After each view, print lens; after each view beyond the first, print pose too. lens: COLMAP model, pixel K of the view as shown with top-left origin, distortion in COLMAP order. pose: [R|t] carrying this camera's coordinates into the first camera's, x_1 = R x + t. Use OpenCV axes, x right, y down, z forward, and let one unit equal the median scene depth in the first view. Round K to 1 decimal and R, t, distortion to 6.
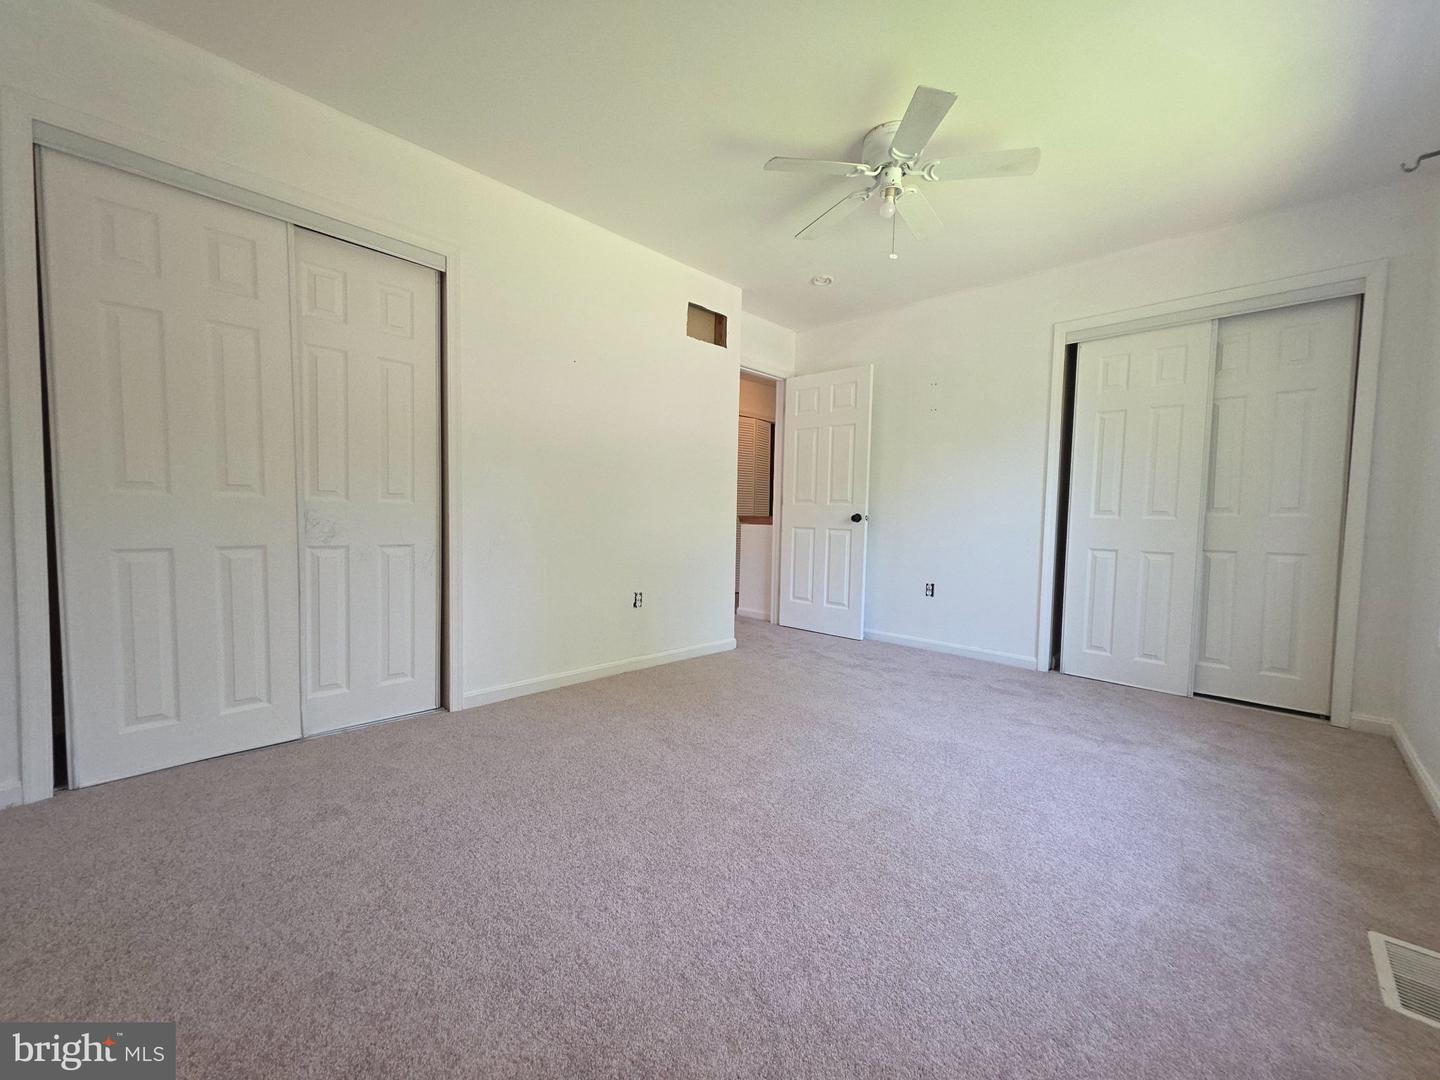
lens RADIAL K [[566.8, 0, 720.9], [0, 566.8, 539.4], [0, 0, 1]] dist [0.002637, -0.000175]
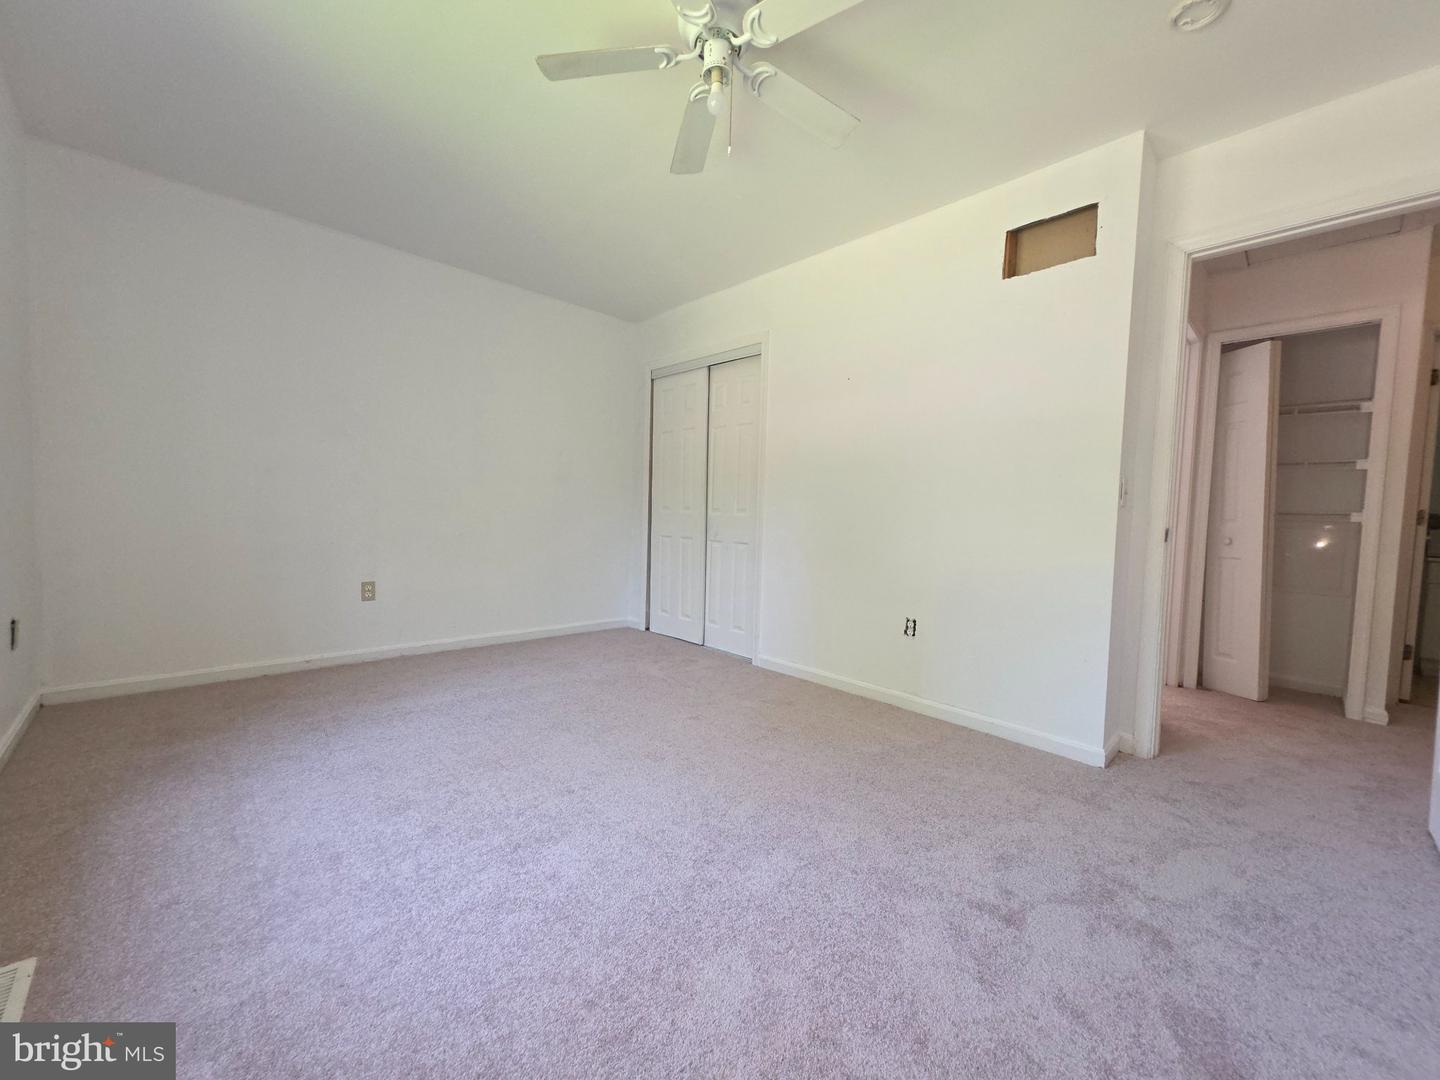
lens RADIAL K [[566.8, 0, 729.3], [0, 566.8, 536.2], [0, 0, 1]] dist [0.002637, -0.000175]
pose [[-0.029191, 0.017943, -0.999413, 0.732487], [-0.074673, 0.997006, 0.020080, -0.027644], [0.996781, 0.075215, -0.027764, 0.763089]]
